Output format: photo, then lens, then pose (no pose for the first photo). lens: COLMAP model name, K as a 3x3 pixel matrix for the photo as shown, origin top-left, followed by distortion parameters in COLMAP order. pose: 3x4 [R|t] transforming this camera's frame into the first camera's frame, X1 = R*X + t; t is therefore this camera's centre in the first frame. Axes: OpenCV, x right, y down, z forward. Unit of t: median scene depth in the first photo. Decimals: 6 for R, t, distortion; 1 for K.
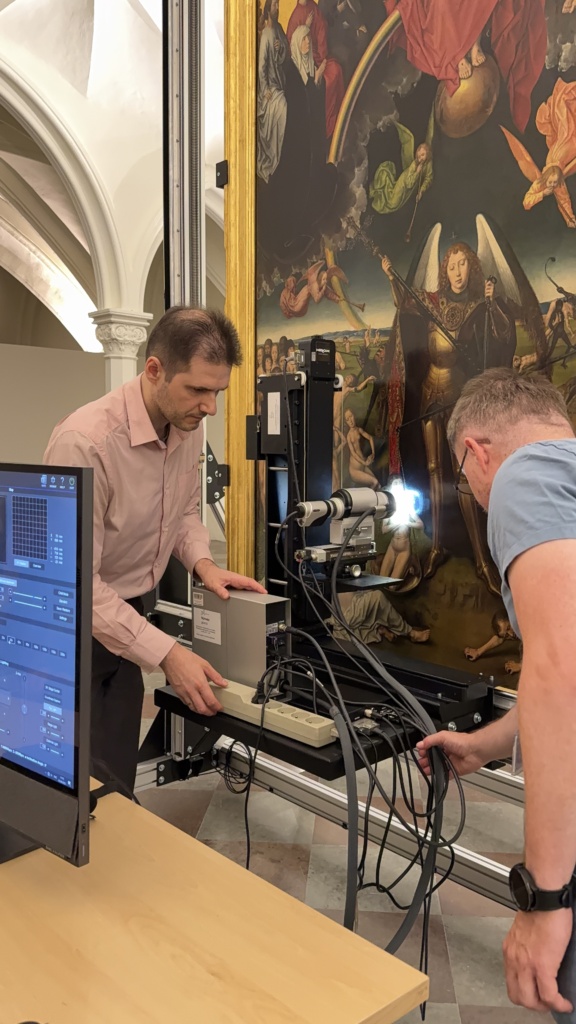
lens RADIAL K [[888.9, 0, 288.3], [0, 888.9, 522.2], [0, 0, 1]] dist [0.058021, -0.149338]
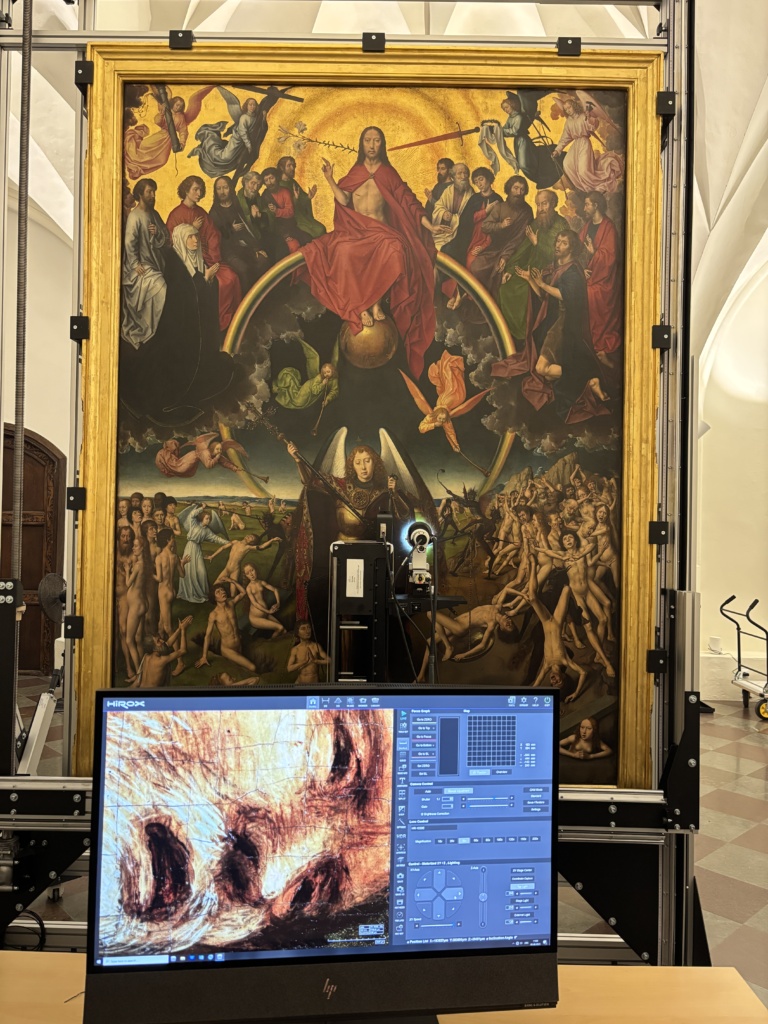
lens RADIAL K [[791.7, 0, 385.0], [0, 791.7, 513.6], [0, 0, 1]] dist [0.004934, -0.012877]
pose [[0.646904, 0.012004, 0.762477, -0.642556], [0.051293, 0.996927, -0.059214, -0.130657], [-0.760844, 0.077415, 0.644300, 0.210366]]
